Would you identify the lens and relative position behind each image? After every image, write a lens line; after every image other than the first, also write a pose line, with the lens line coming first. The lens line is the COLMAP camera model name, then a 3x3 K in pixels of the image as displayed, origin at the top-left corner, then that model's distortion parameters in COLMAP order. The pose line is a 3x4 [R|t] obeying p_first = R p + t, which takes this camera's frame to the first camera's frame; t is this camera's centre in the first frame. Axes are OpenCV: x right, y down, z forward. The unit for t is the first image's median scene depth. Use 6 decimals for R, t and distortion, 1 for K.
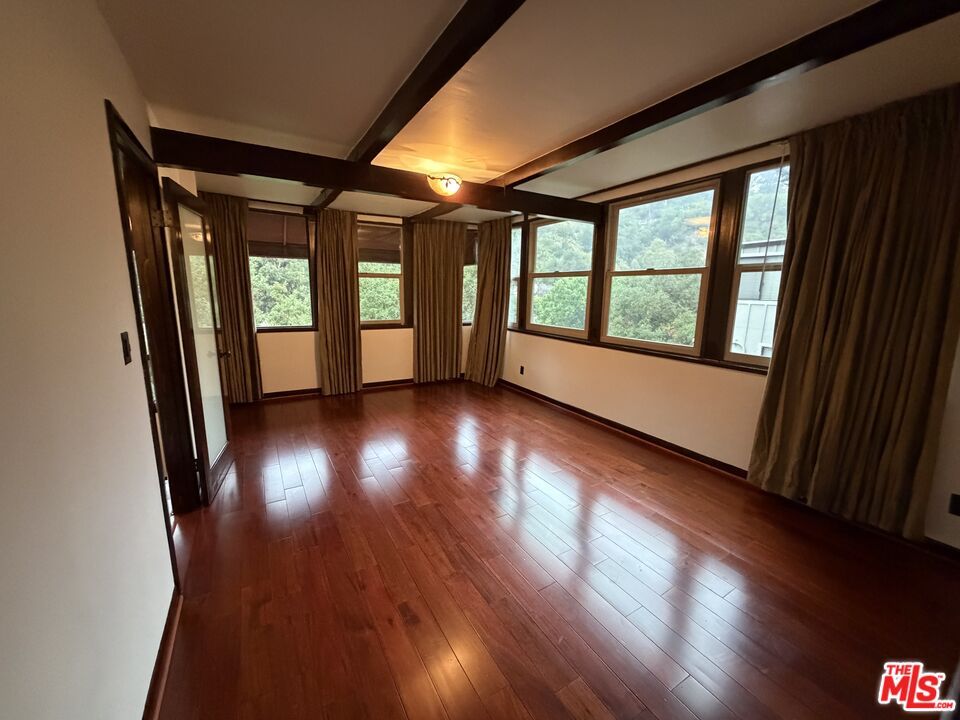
lens RADIAL K [[384.5, 0, 478.6], [0, 384.5, 363.3], [0, 0, 1]] dist [0.000858, -0.000177]
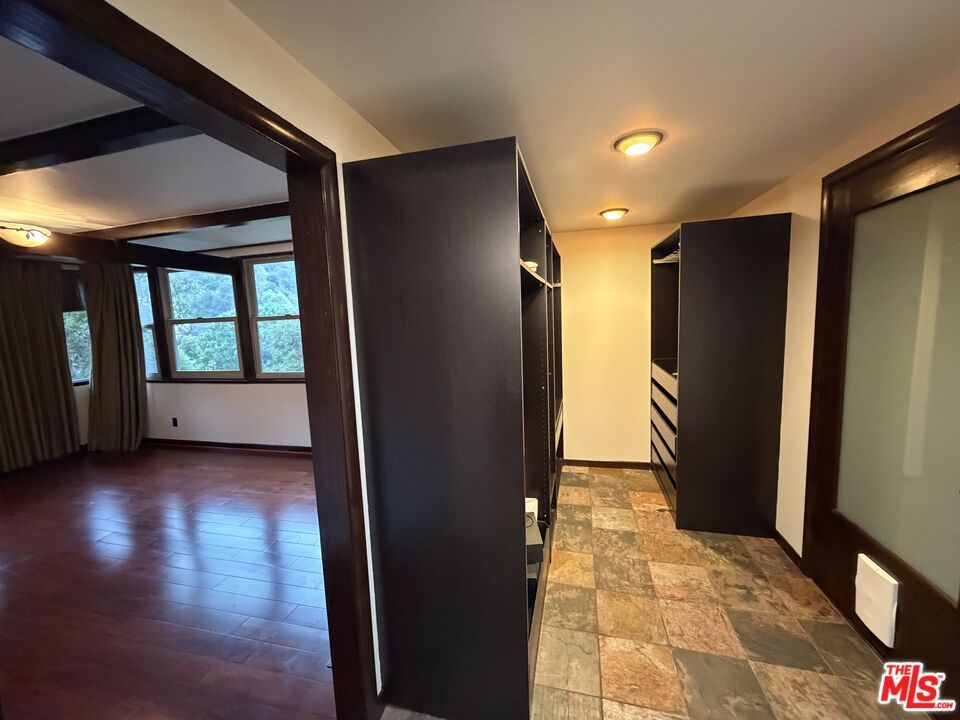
lens RADIAL K [[384.5, 0, 481.1], [0, 384.5, 360.2], [0, 0, 1]] dist [0.000858, -0.000177]
pose [[0.699357, -0.124541, 0.703839, -0.005828], [0.185193, 0.982650, -0.010139, 0.018245], [-0.690365, 0.137437, 0.710287, -0.200627]]
